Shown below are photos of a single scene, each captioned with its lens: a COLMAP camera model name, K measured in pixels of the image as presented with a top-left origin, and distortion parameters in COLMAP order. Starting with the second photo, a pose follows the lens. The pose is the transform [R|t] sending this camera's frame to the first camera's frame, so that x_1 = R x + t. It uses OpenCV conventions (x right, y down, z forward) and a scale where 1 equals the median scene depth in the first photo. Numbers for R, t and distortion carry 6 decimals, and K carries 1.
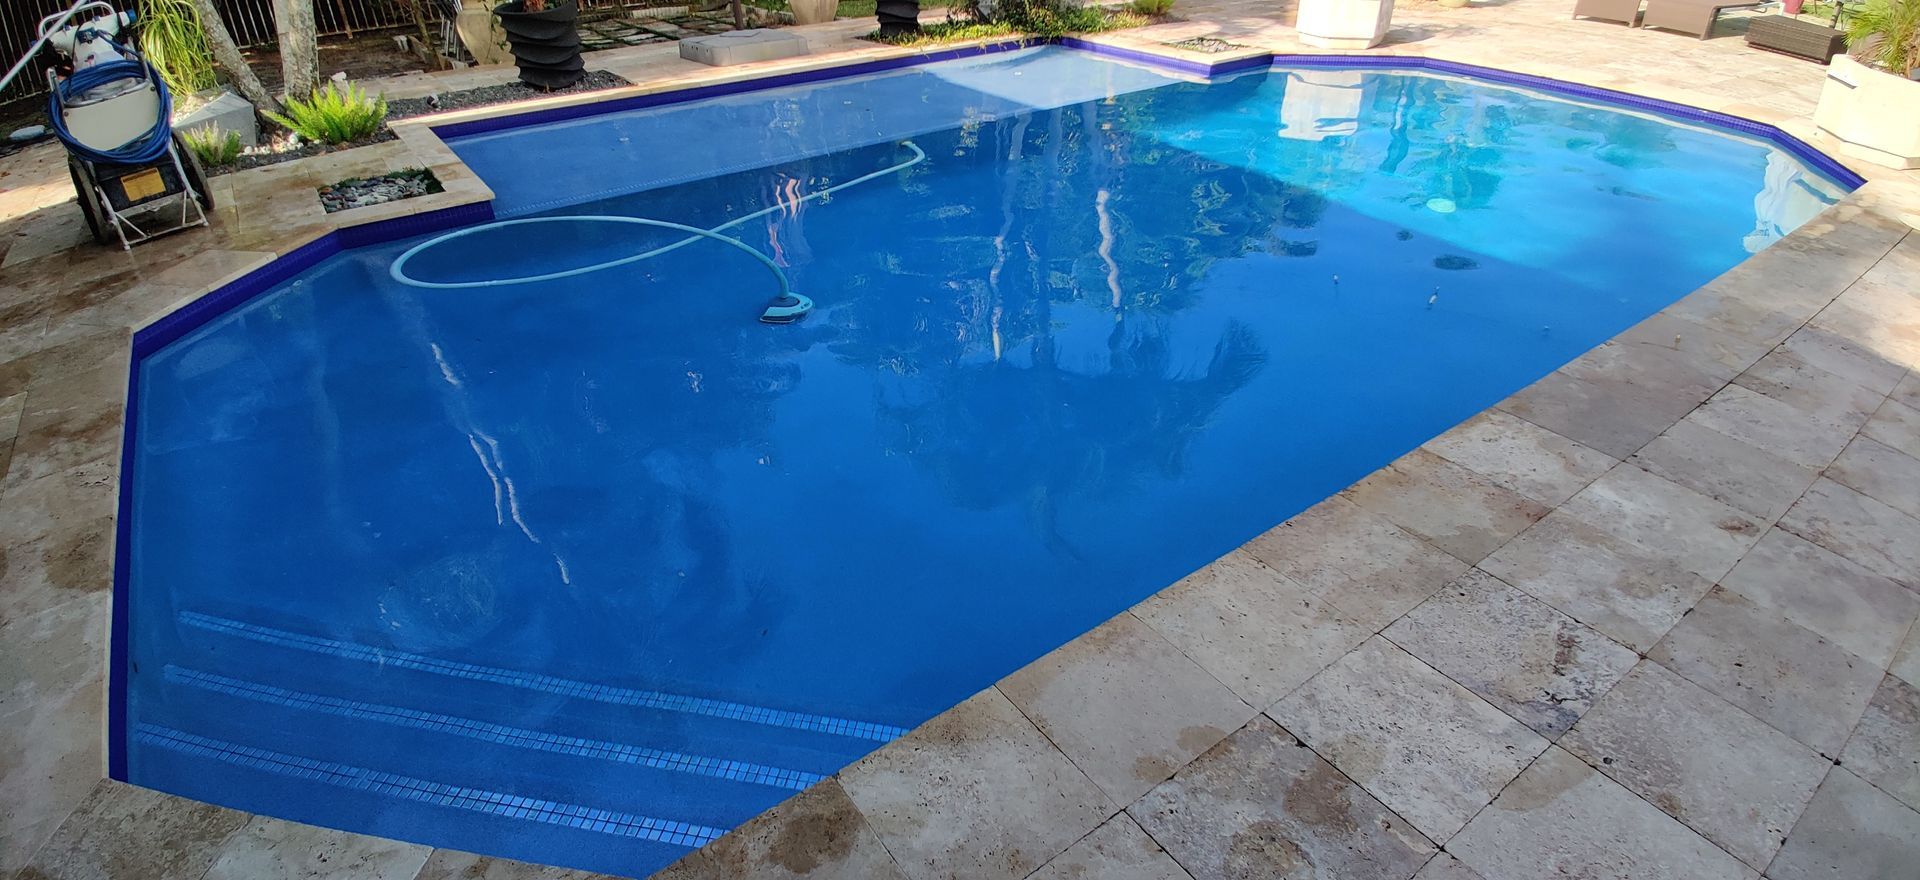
lens RADIAL K [[995.5, 0, 966.1], [0, 995.5, 468.7], [0, 0, 1]] dist [0.035070, -0.080361]
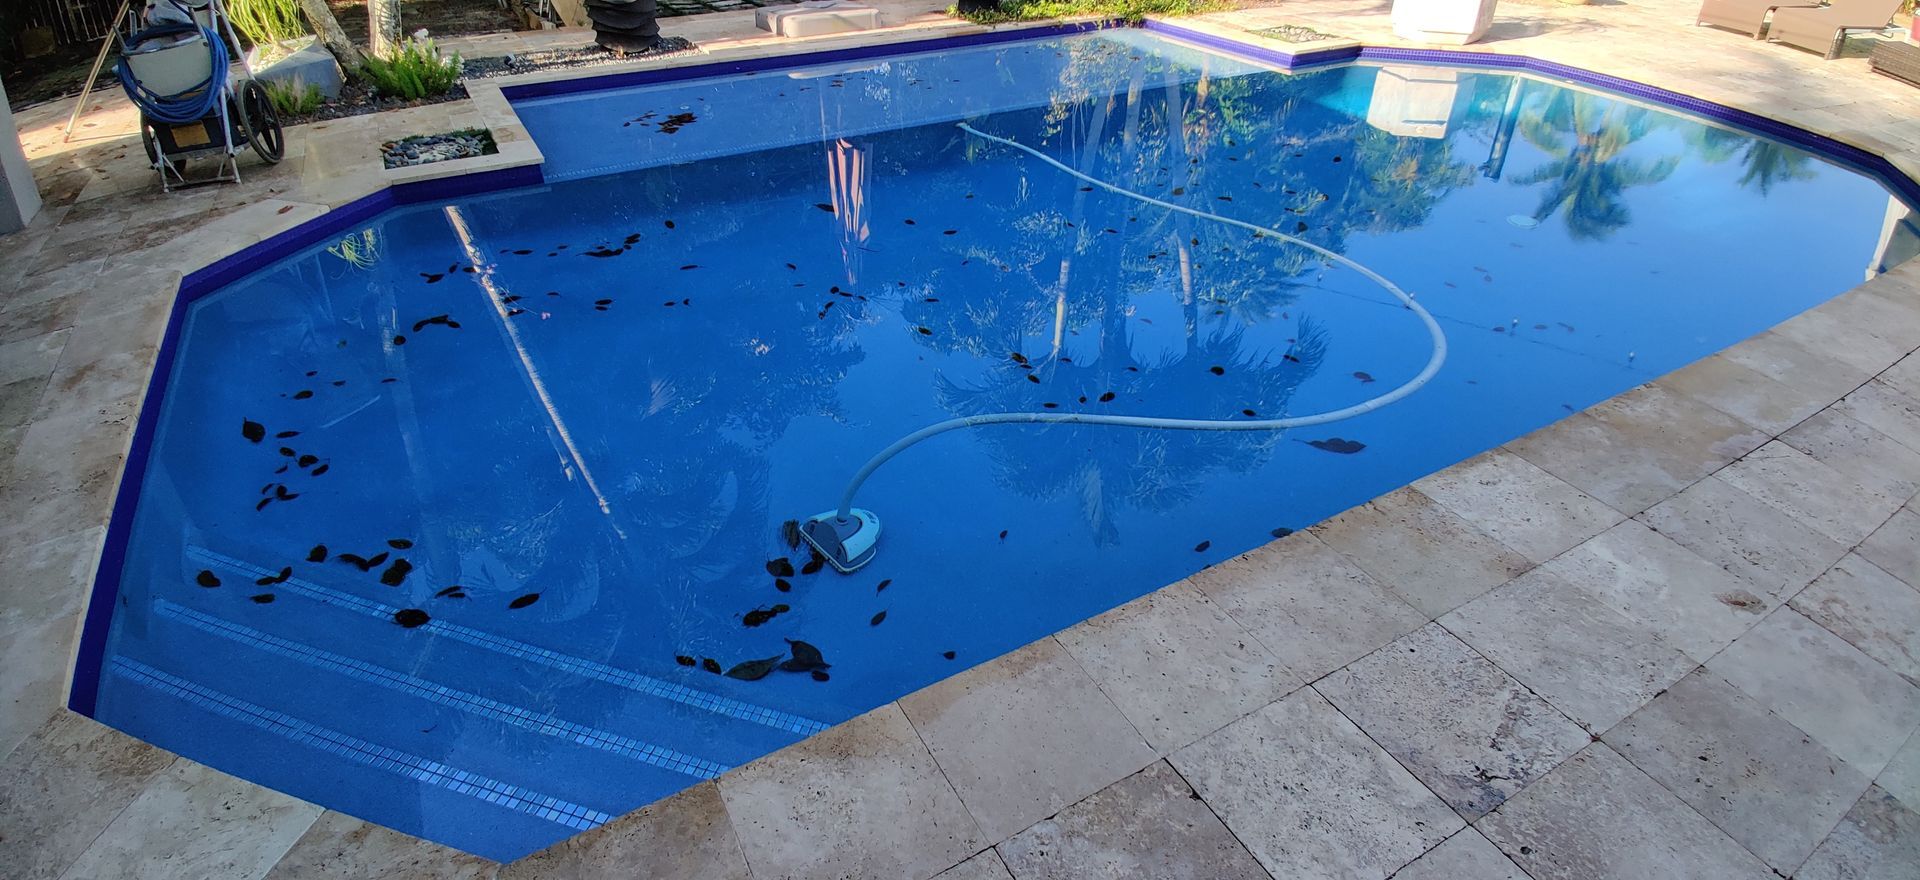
lens RADIAL K [[995.5, 0, 966.1], [0, 995.5, 468.7], [0, 0, 1]] dist [0.035070, -0.080361]
pose [[0.993025, 0.076415, -0.089788, 0.144528], [-0.074090, 0.996831, 0.028948, -0.038870], [0.091716, -0.022094, 0.995540, 0.028181]]
